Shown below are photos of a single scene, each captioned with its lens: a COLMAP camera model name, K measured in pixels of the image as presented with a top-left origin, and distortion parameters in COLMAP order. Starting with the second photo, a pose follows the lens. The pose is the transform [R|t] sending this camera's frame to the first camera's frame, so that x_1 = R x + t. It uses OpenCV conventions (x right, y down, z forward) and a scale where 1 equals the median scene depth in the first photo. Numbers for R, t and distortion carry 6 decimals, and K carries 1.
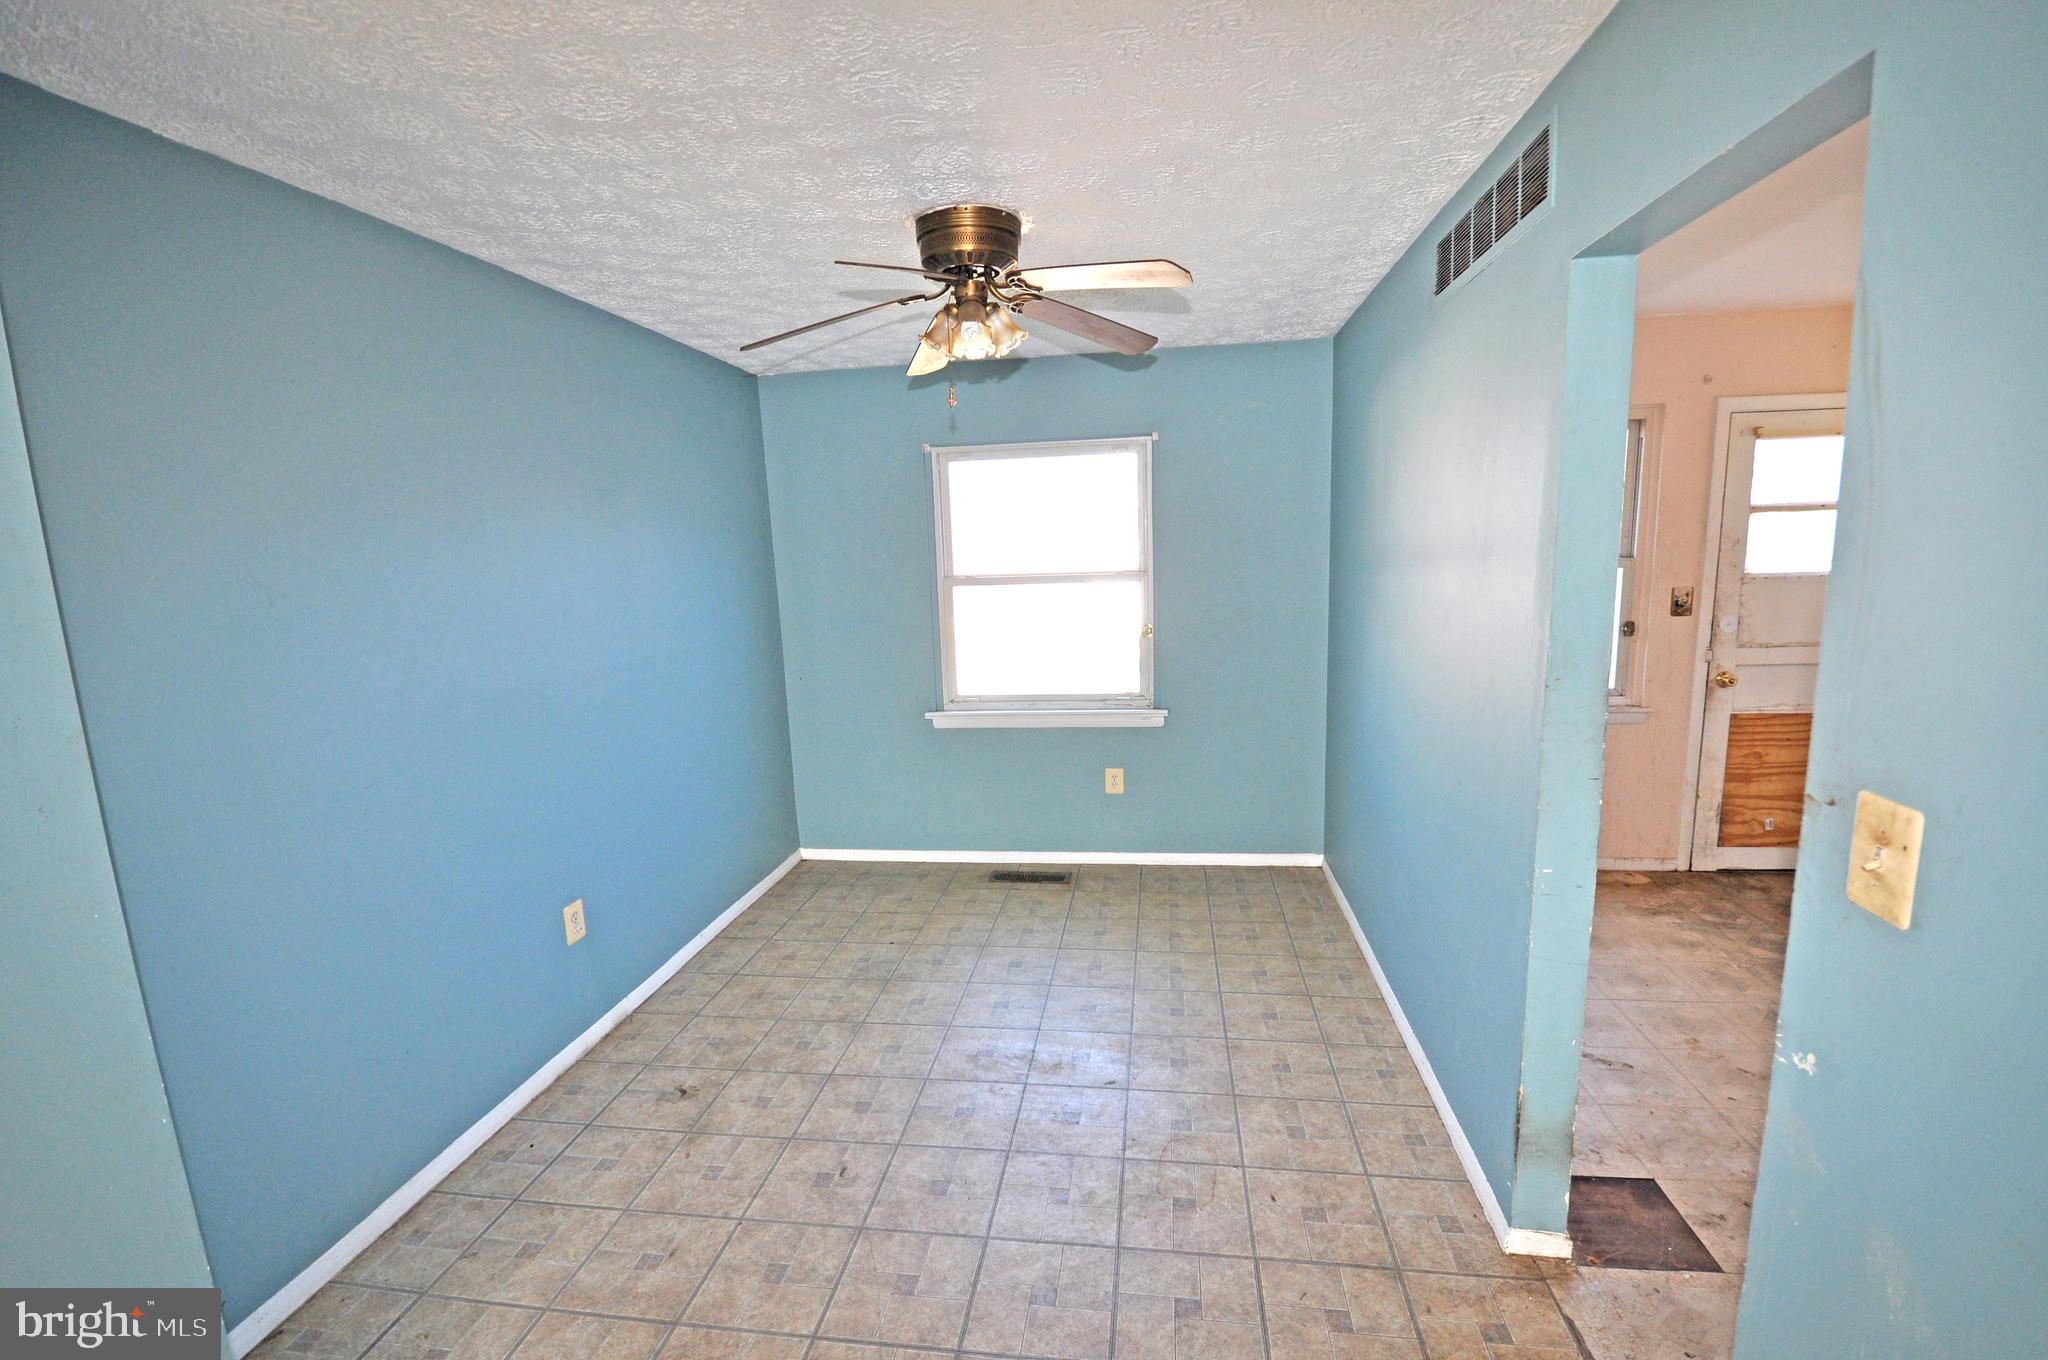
lens RADIAL K [[896.0, 0, 1008.4], [0, 896.0, 713.8], [0, 0, 1]] dist [0.001664, -0.011606]
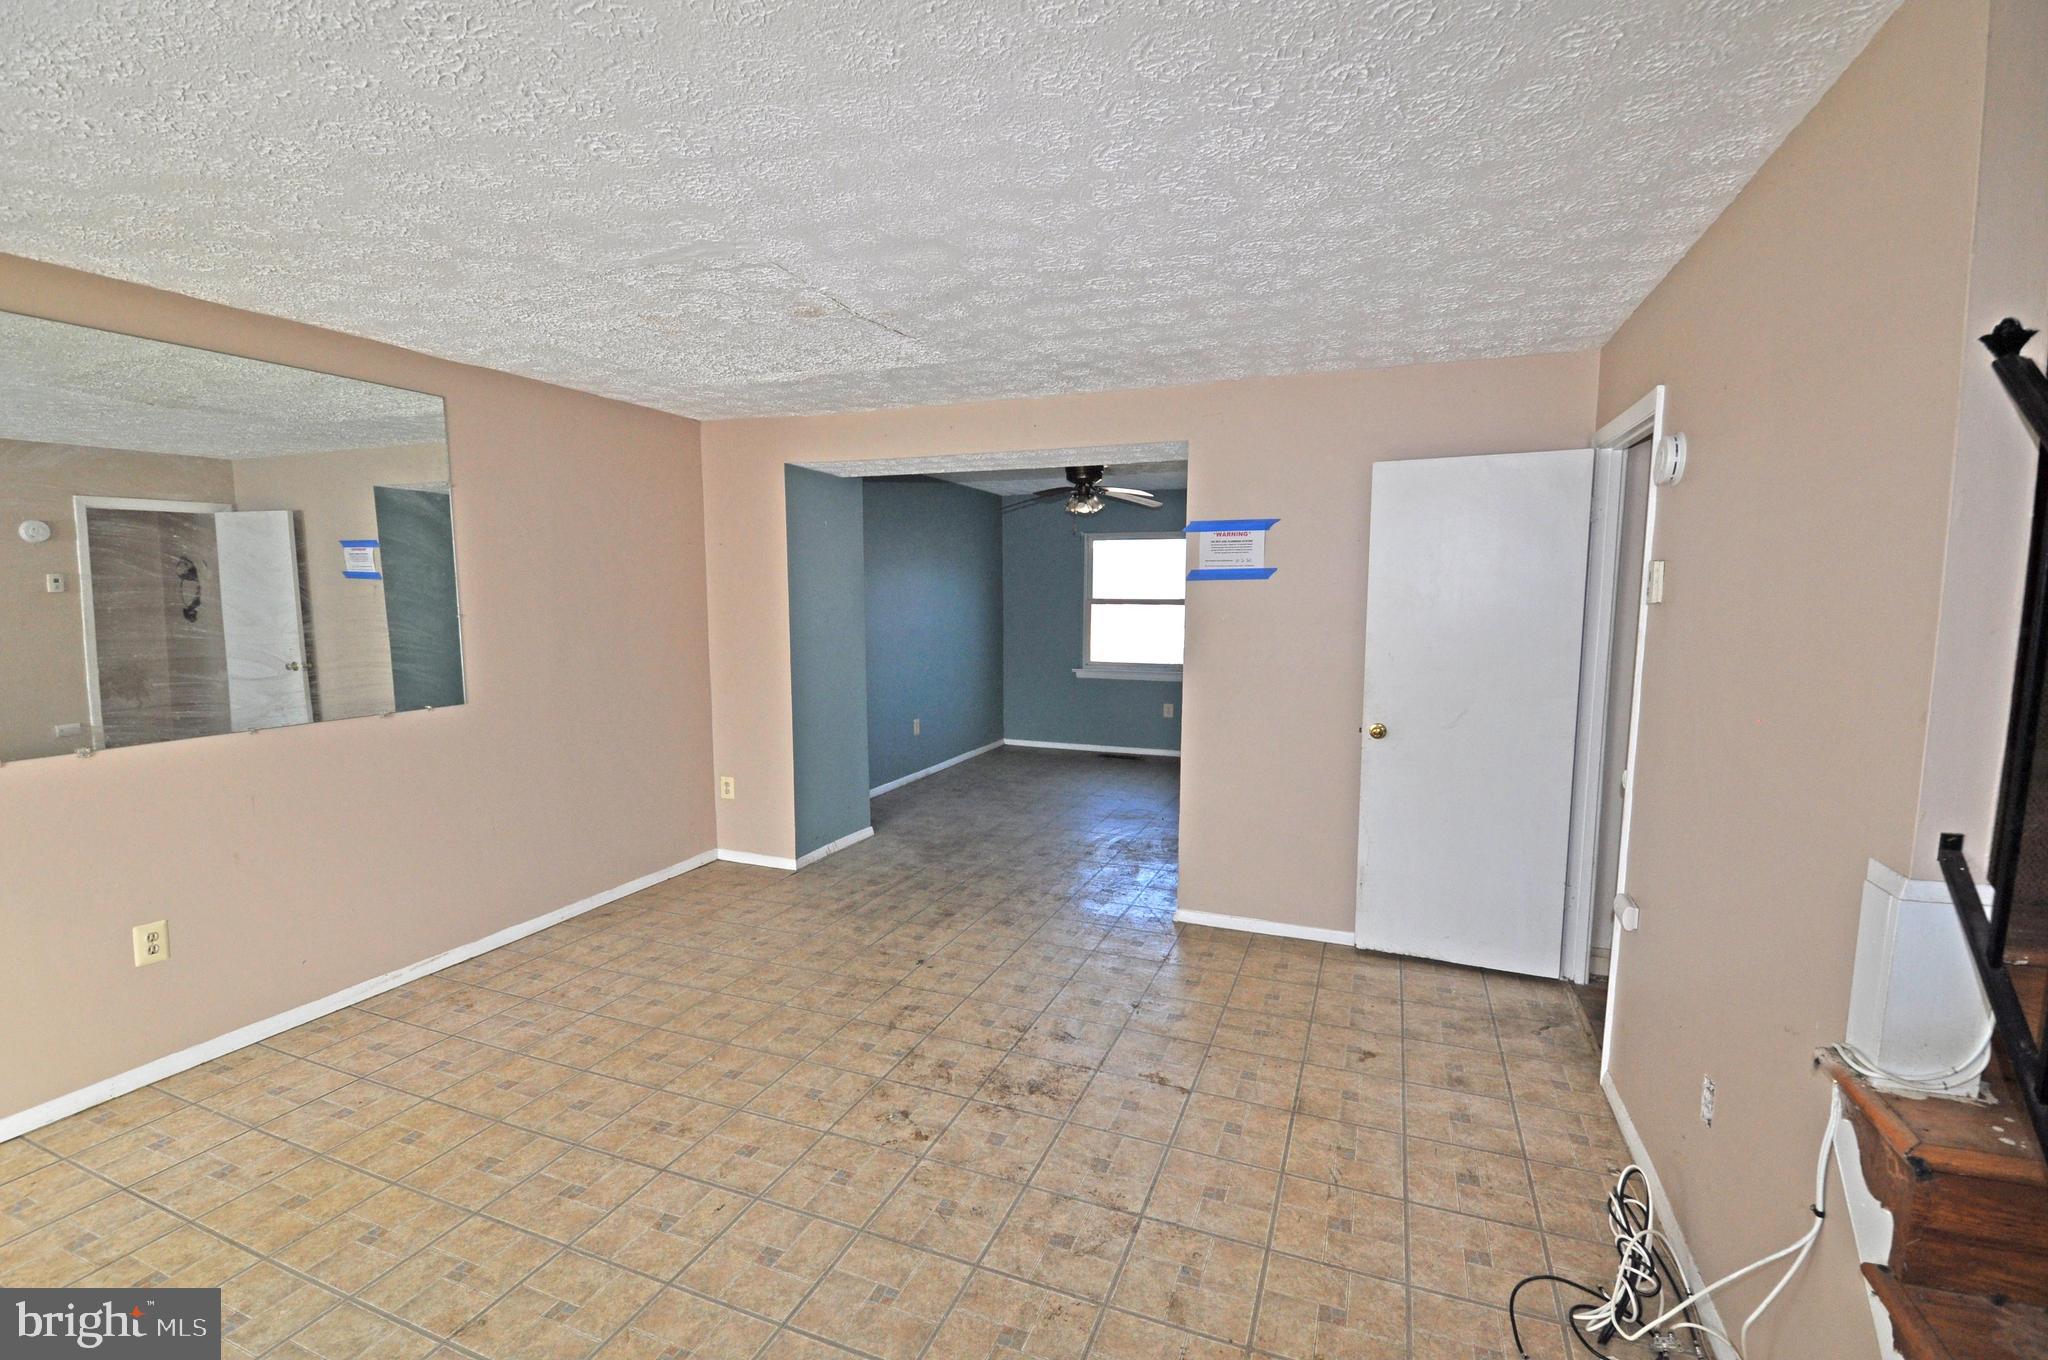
lens RADIAL K [[896.0, 0, 1040.6], [0, 896.0, 694.6], [0, 0, 1]] dist [0.001664, -0.011606]
pose [[0.979678, 0.060039, -0.191380, 0.212232], [-0.070508, 0.996338, -0.048360, 0.154463], [0.187776, 0.060871, 0.980324, -0.900766]]
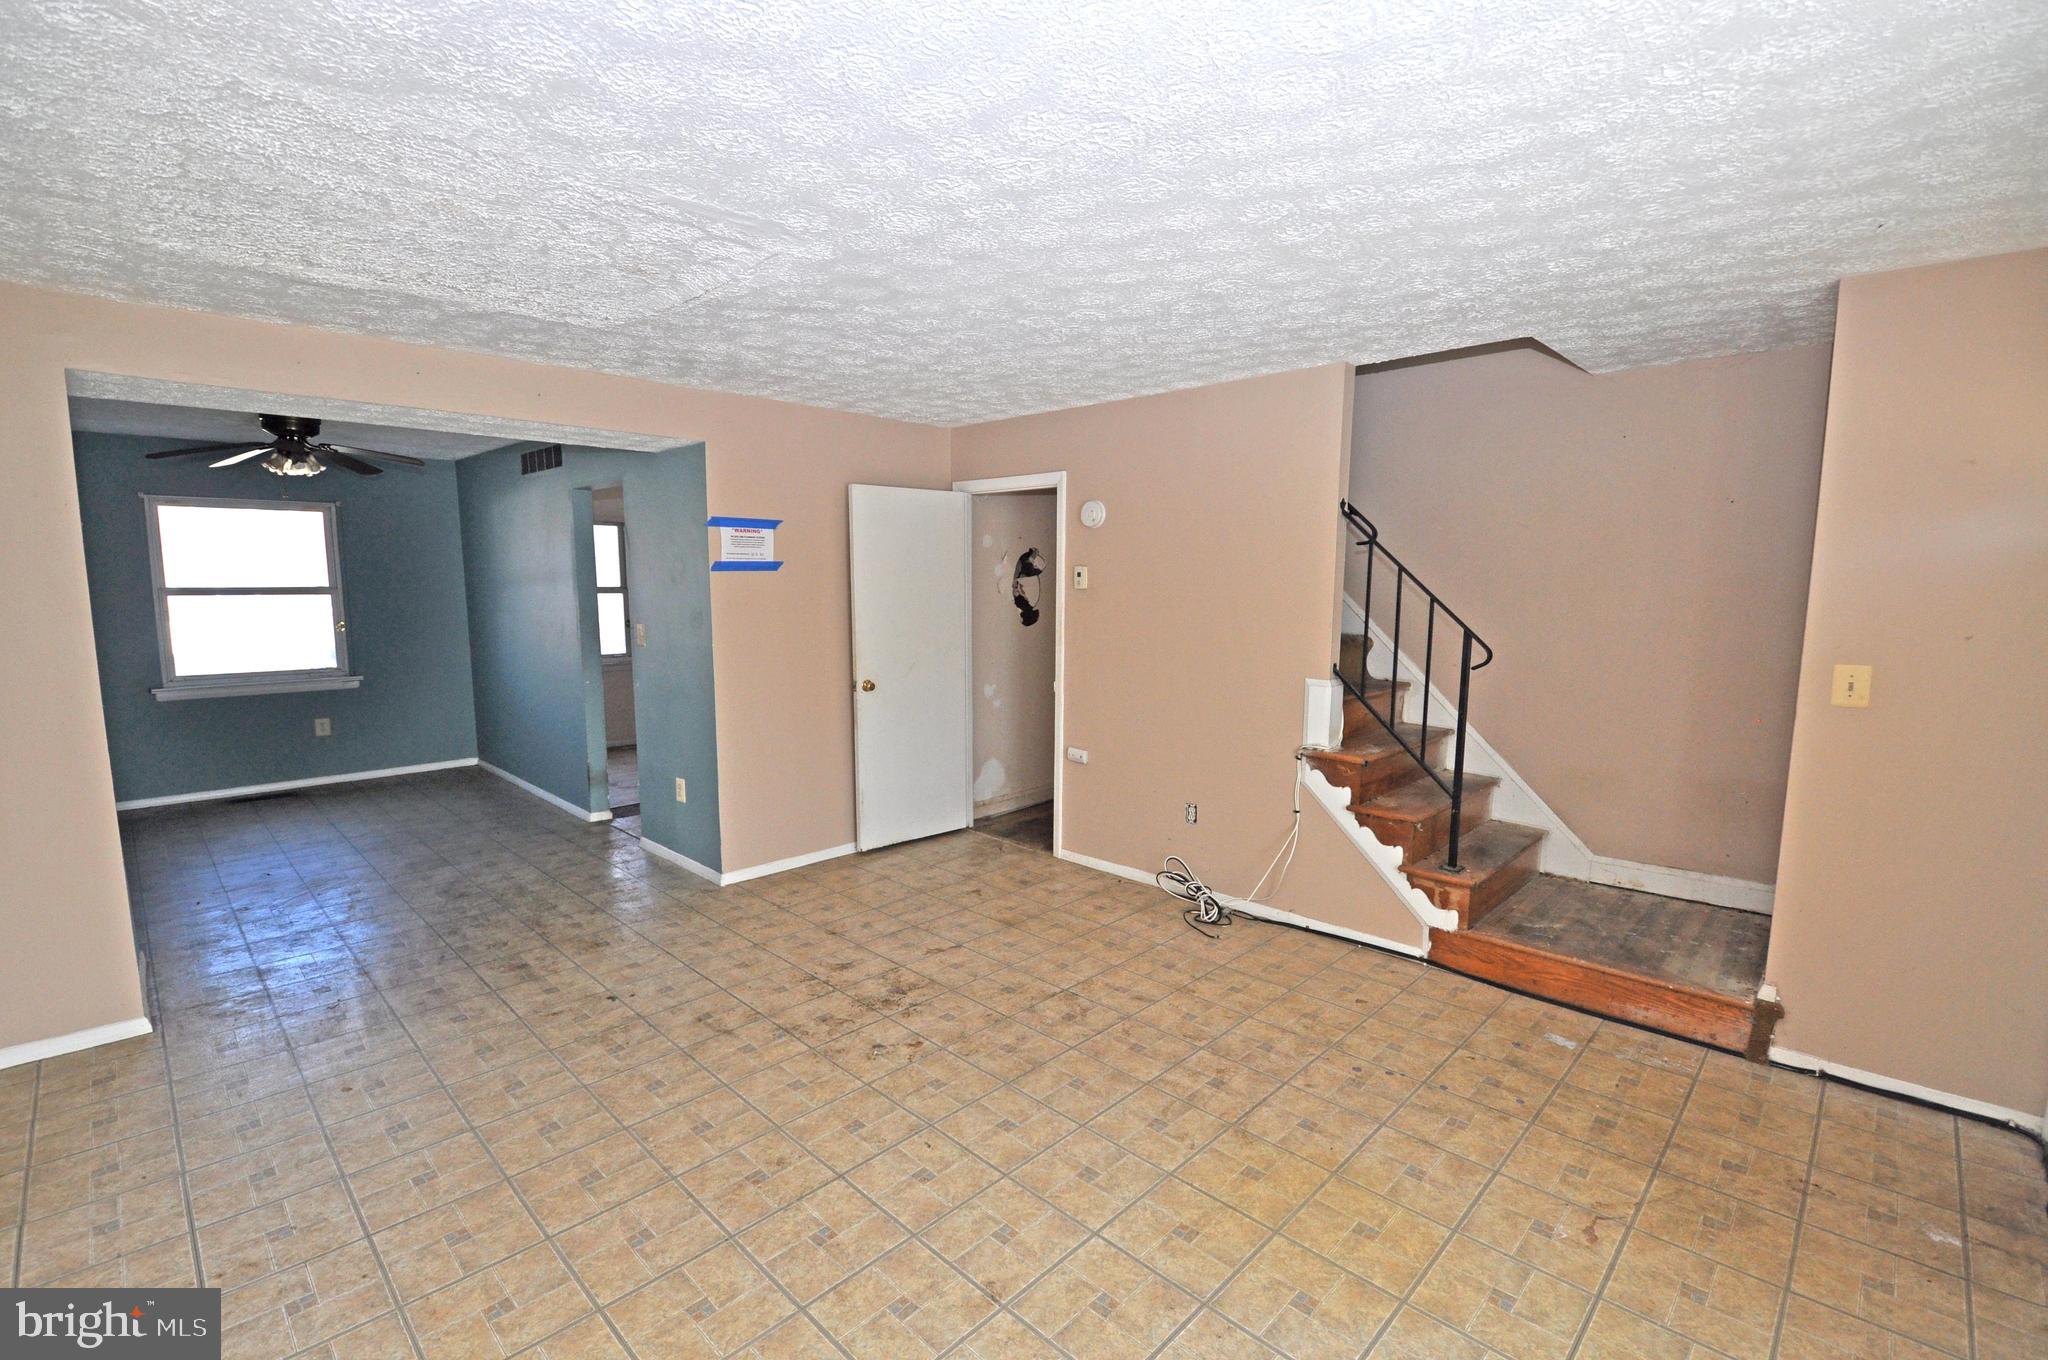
lens RADIAL K [[896.0, 0, 1026.7], [0, 896.0, 689.4], [0, 0, 1]] dist [0.001664, -0.011606]
pose [[0.563063, -0.062750, 0.824028, -0.448148], [0.118122, 0.992986, -0.005097, 0.160027], [-0.817929, 0.100206, 0.566526, -0.816960]]
